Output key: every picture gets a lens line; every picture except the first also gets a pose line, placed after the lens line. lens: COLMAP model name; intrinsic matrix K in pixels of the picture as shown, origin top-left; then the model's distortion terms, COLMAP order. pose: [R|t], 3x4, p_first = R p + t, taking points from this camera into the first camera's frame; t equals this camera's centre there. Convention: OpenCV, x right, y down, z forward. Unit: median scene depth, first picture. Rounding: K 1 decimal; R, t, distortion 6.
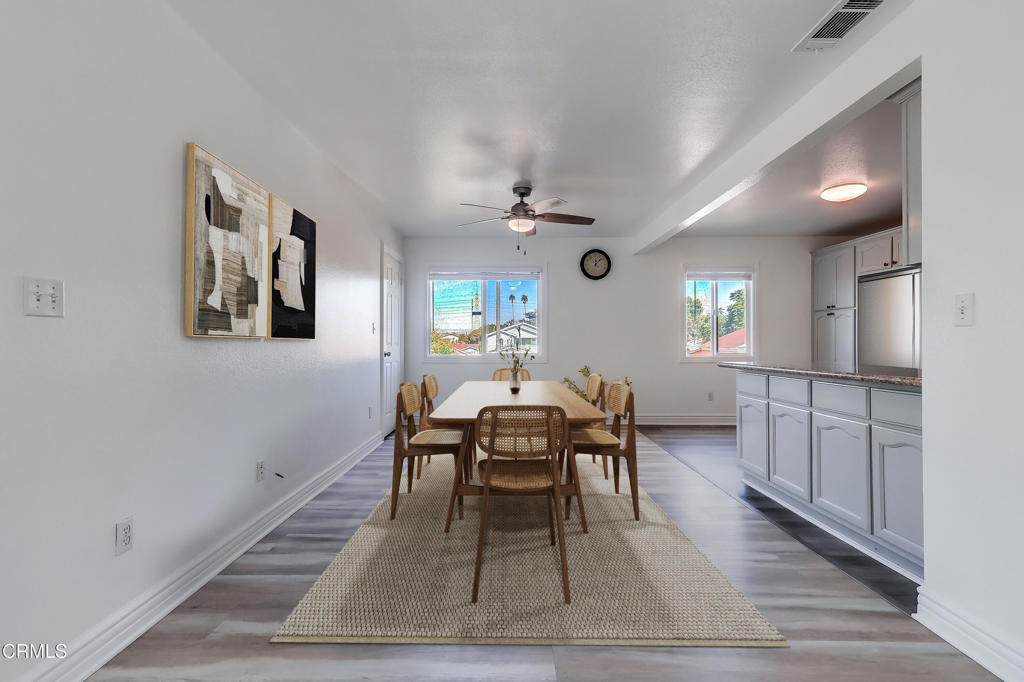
lens RADIAL K [[467.6, 0, 506.9], [0, 467.6, 337.2], [0, 0, 1]] dist [0.018332, 0.000096]
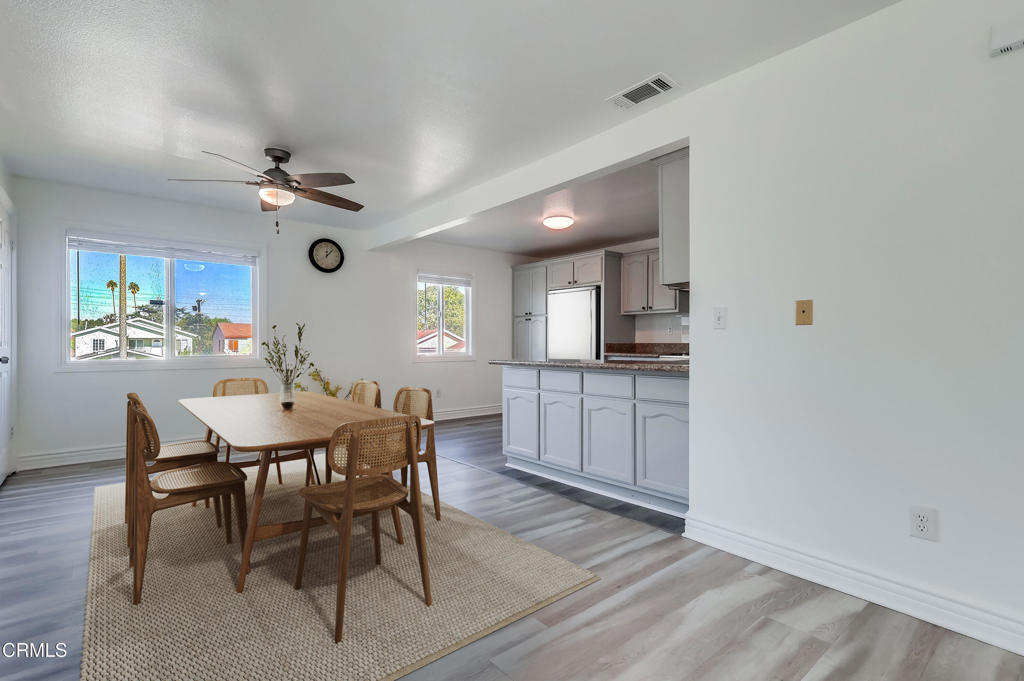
lens RADIAL K [[478.9, 0, 509.3], [0, 478.9, 340.0], [0, 0, 1]] dist [0.018804, -0.000029]
pose [[0.766717, 0.004722, 0.641968, -0.195456], [-0.006264, 0.999980, 0.000126, 0.005326], [-0.641954, -0.004118, 0.766732, 0.103958]]
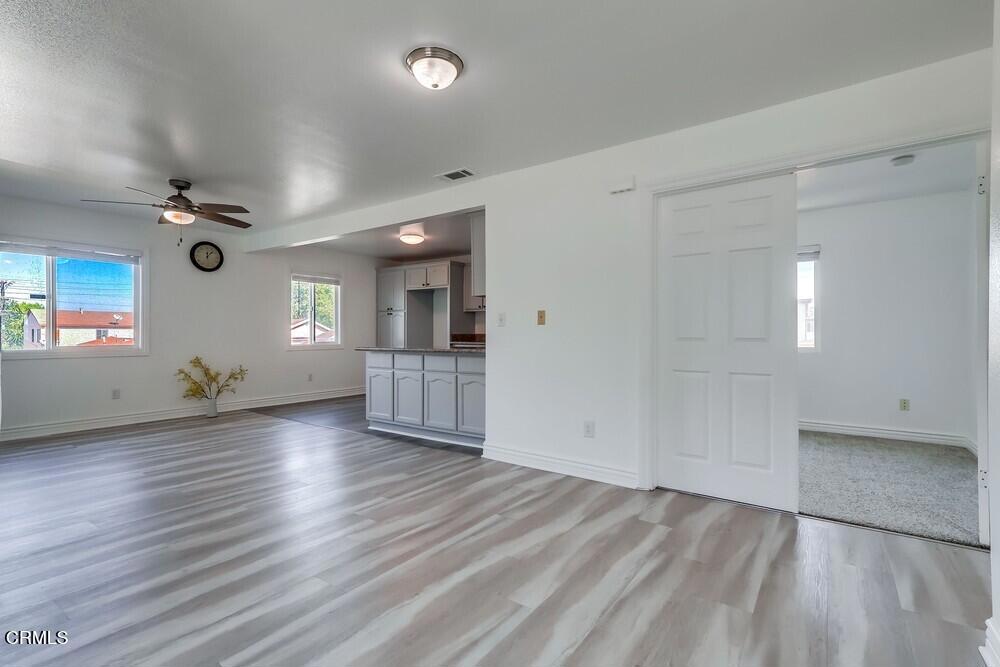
lens RADIAL K [[466.8, 0, 480.0], [0, 466.8, 330.8], [0, 0, 1]] dist [0.016960, 0.000037]
pose [[0.611494, 0.003997, 0.791239, -0.377117], [-0.008144, 0.999966, 0.001242, -0.001348], [-0.791207, -0.007203, 0.611506, -0.138248]]
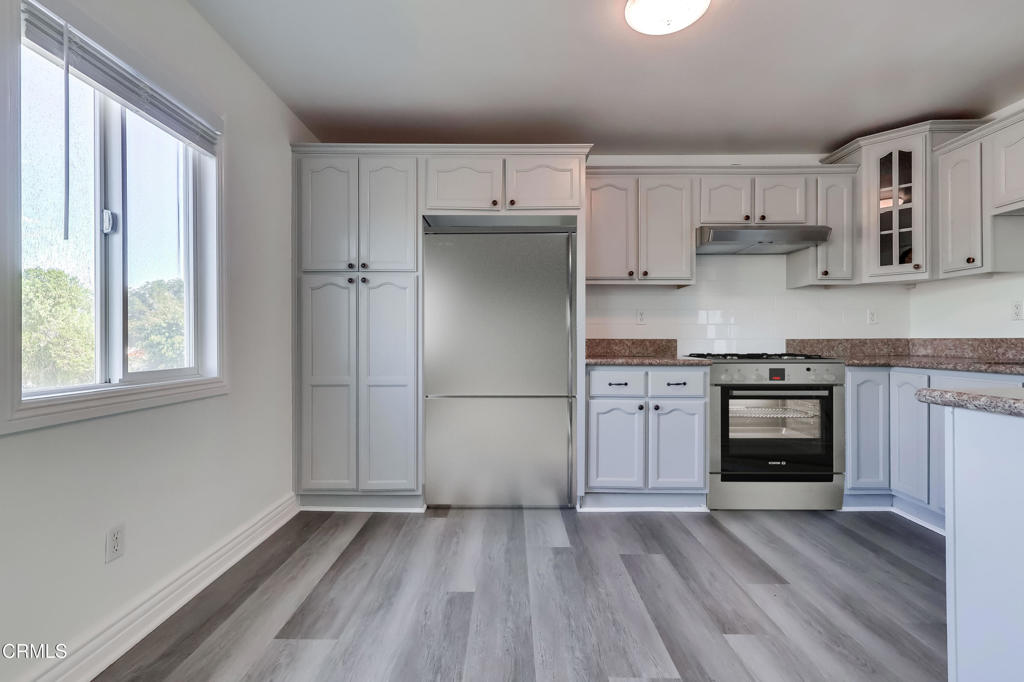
lens RADIAL K [[478.9, 0, 509.3], [0, 478.9, 340.5], [0, 0, 1]] dist [0.018804, -0.000029]
pose [[-0.003080, 0.000441, 0.999995, 0.238188], [-0.006857, 0.999976, -0.000462, 0.017329], [-0.999972, -0.006858, -0.003076, 1.105905]]
